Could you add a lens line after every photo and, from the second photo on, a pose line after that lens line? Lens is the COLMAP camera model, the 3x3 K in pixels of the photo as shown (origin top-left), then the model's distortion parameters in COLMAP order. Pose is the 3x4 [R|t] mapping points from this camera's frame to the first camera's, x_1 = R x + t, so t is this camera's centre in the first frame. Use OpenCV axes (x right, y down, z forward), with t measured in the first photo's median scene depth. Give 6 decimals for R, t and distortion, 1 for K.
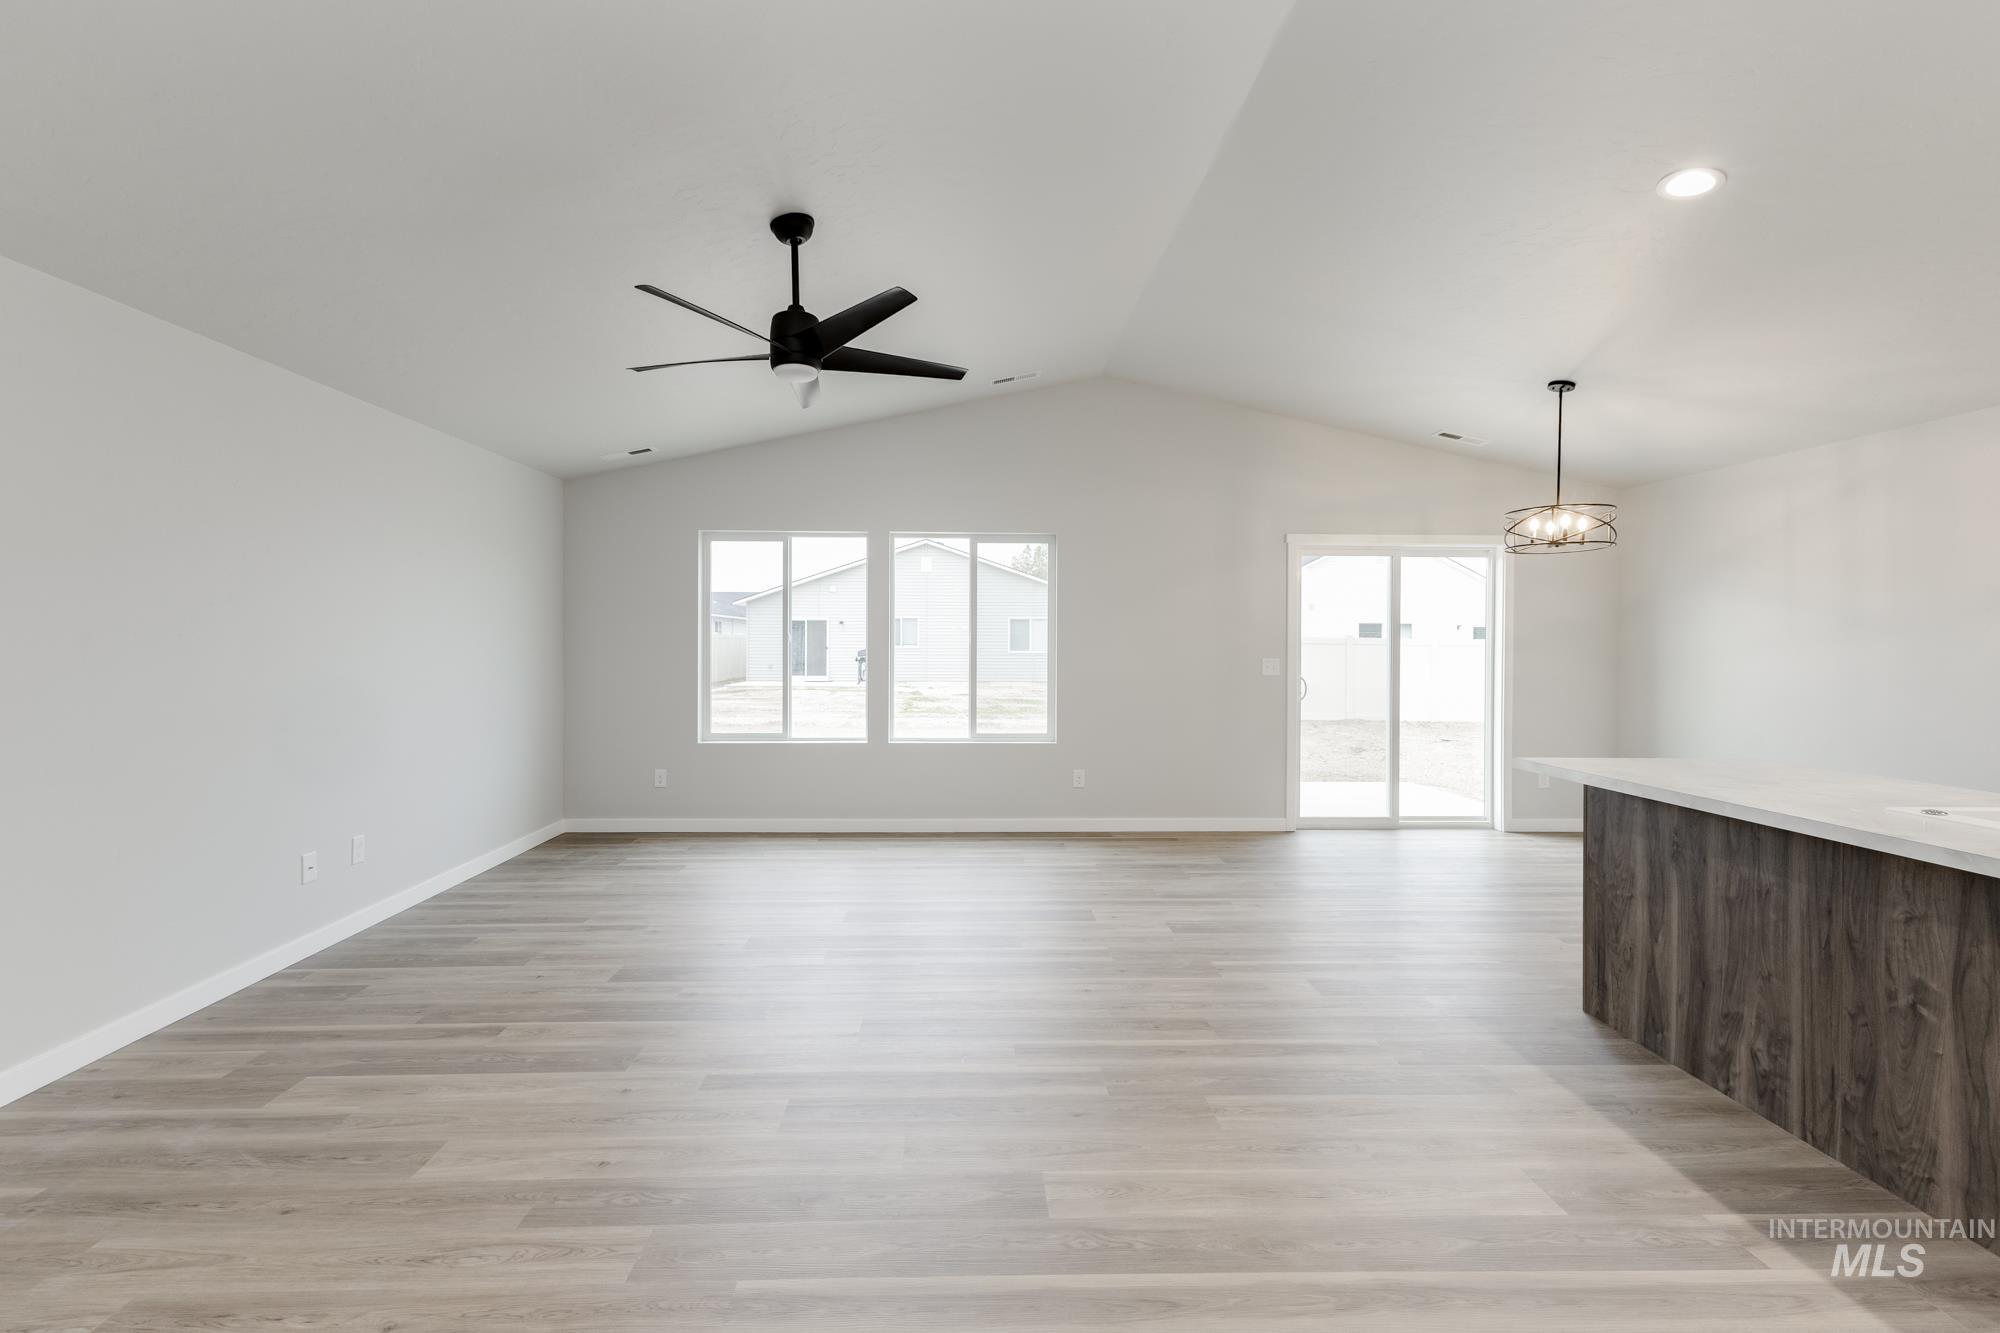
lens RADIAL K [[884.5, 0, 994.2], [0, 884.5, 649.3], [0, 0, 1]] dist [0.010786, -0.003620]
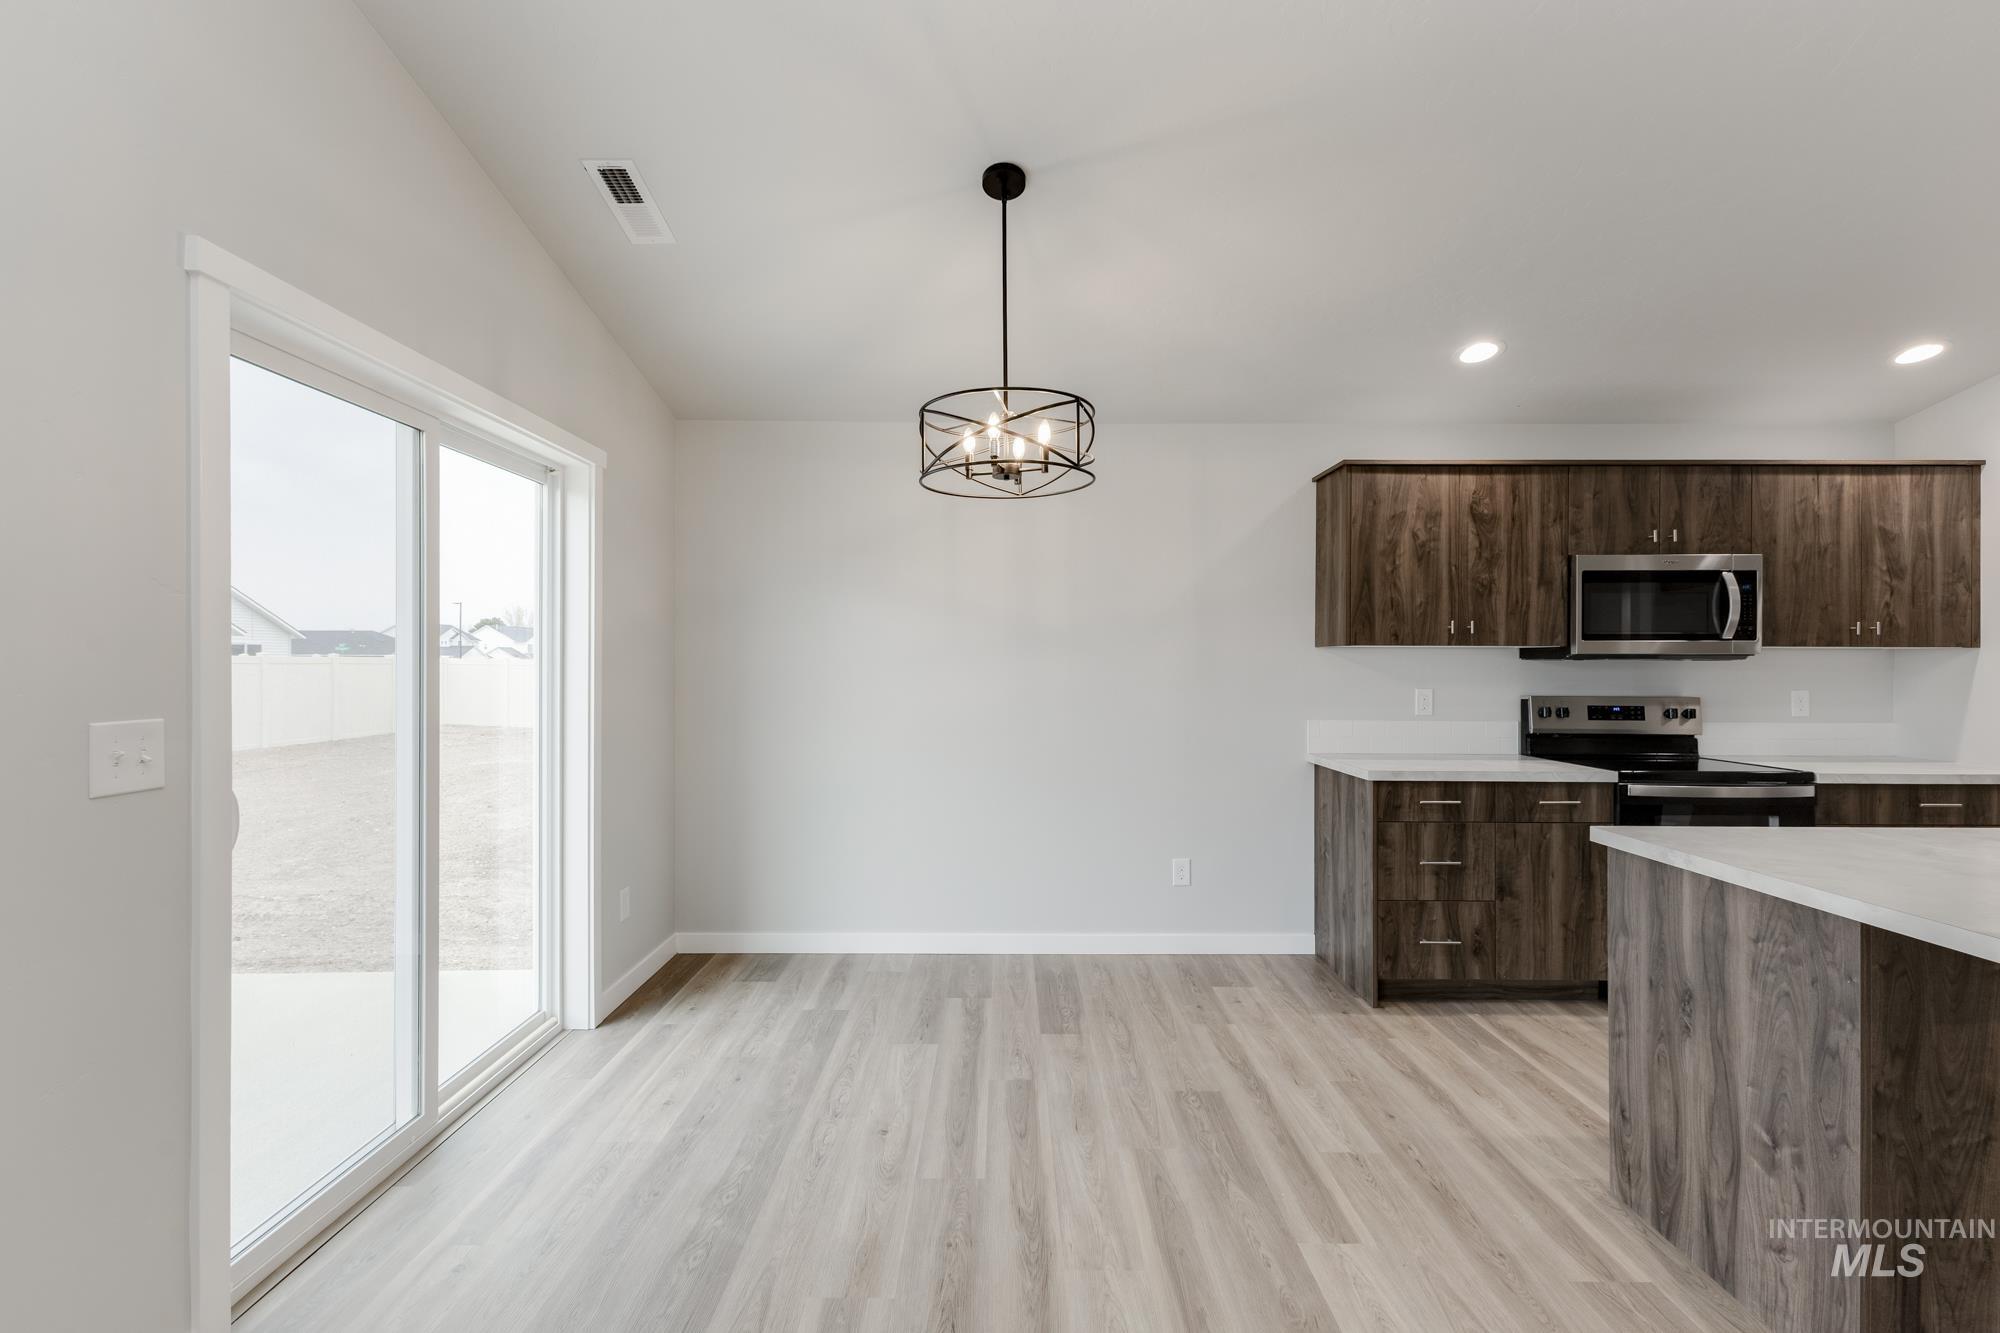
lens RADIAL K [[884.5, 0, 1011.0], [0, 884.5, 645.8], [0, 0, 1]] dist [0.010786, -0.003620]
pose [[0.034278, 0.008803, 0.999374, 0.189740], [0.004025, 0.999952, -0.008947, -0.018928], [-0.999404, 0.004329, 0.034241, 1.872933]]
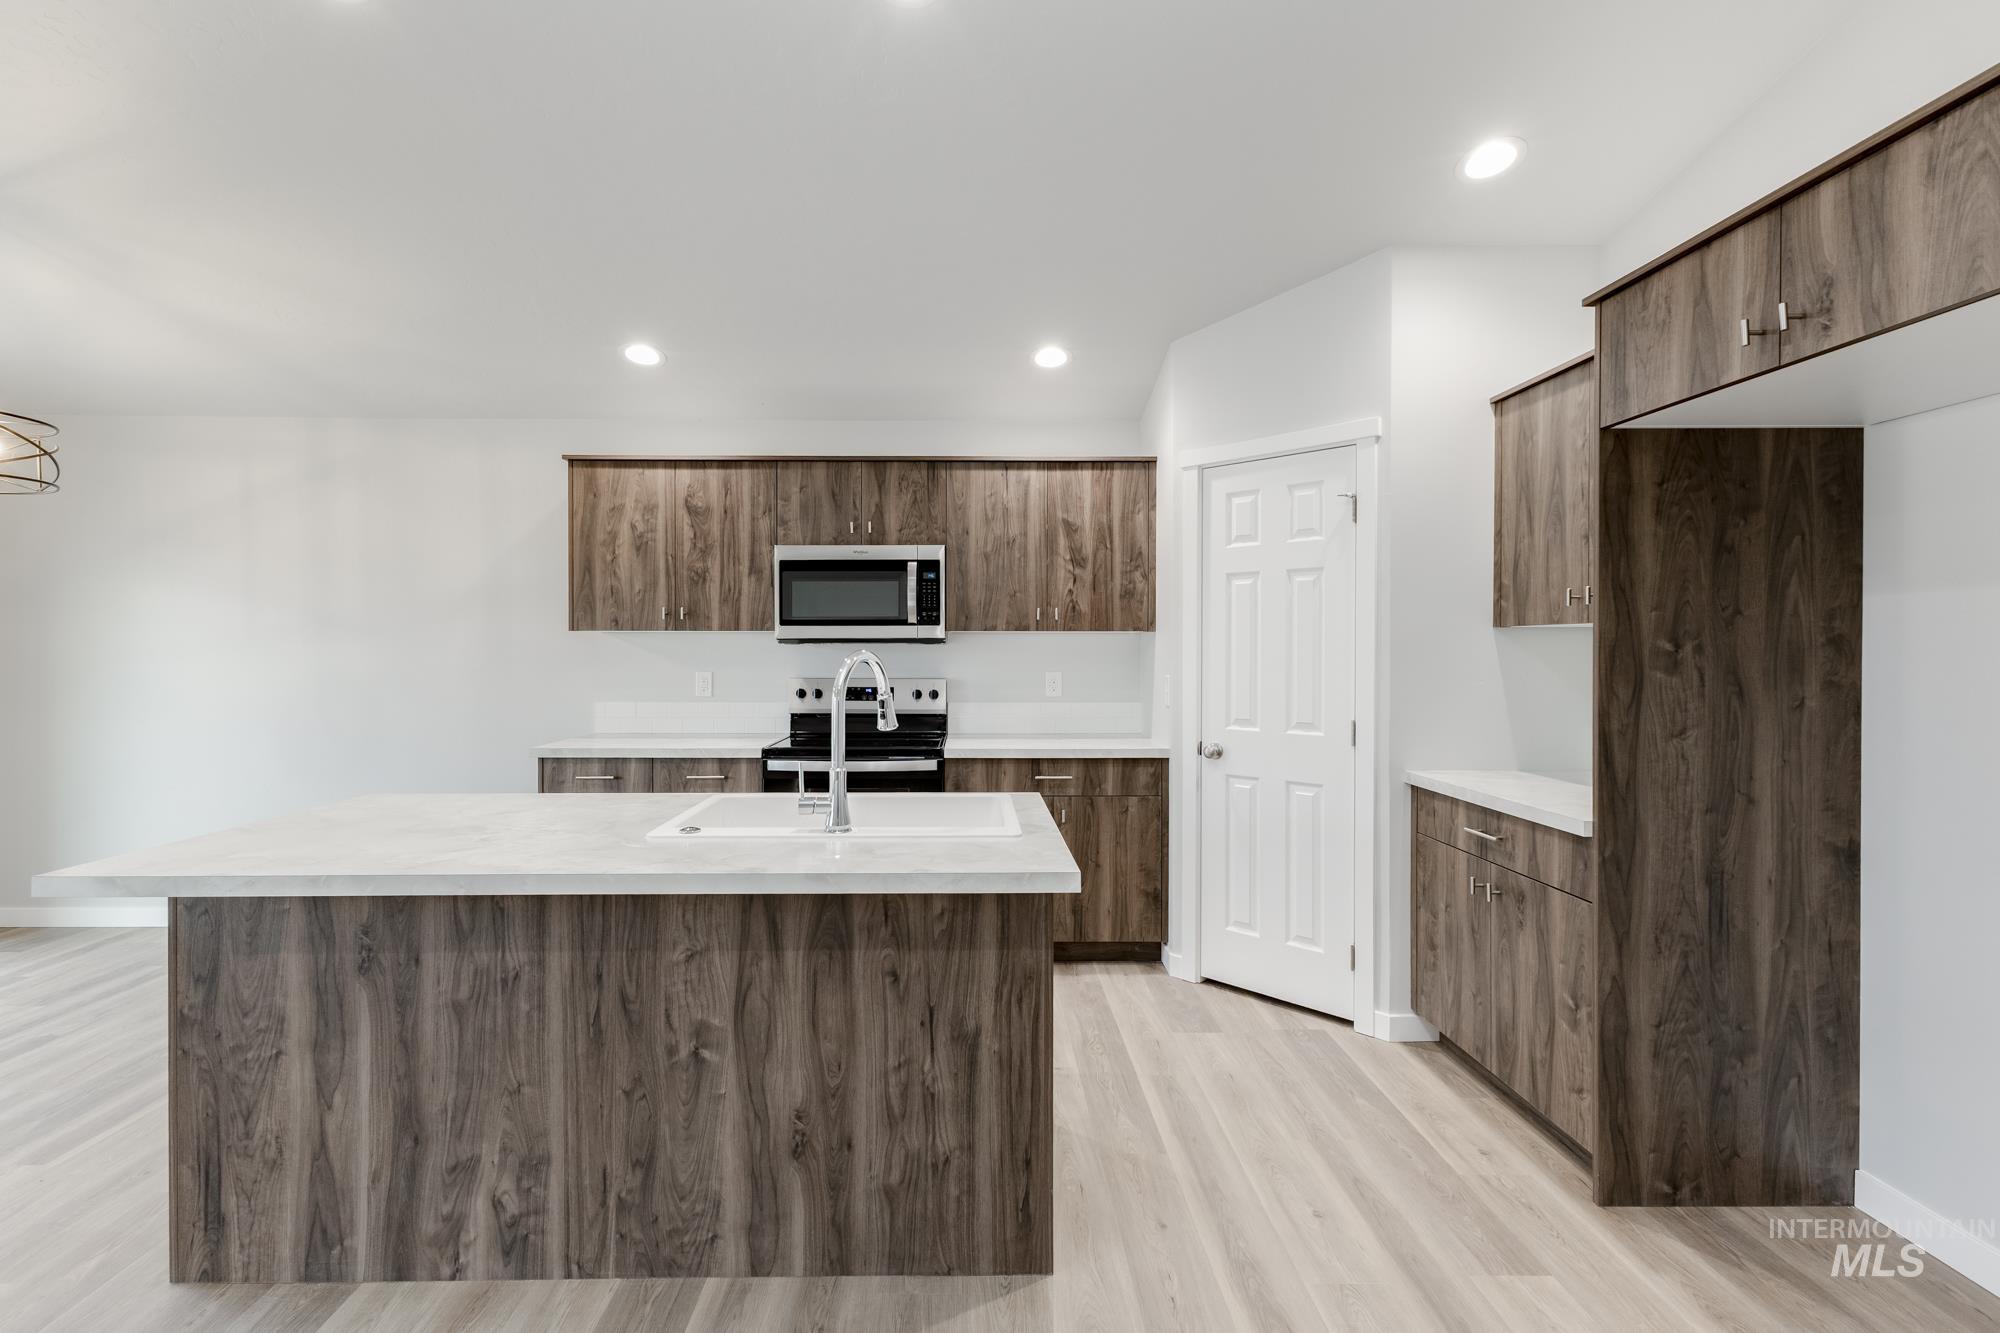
lens RADIAL K [[884.5, 0, 989.9], [0, 884.5, 652.4], [0, 0, 1]] dist [0.010786, -0.003620]
pose [[0.028408, -0.012401, 0.999519, 0.137447], [0.005616, 0.999909, 0.012246, -0.006994], [-0.999581, 0.005265, 0.028475, 0.581542]]
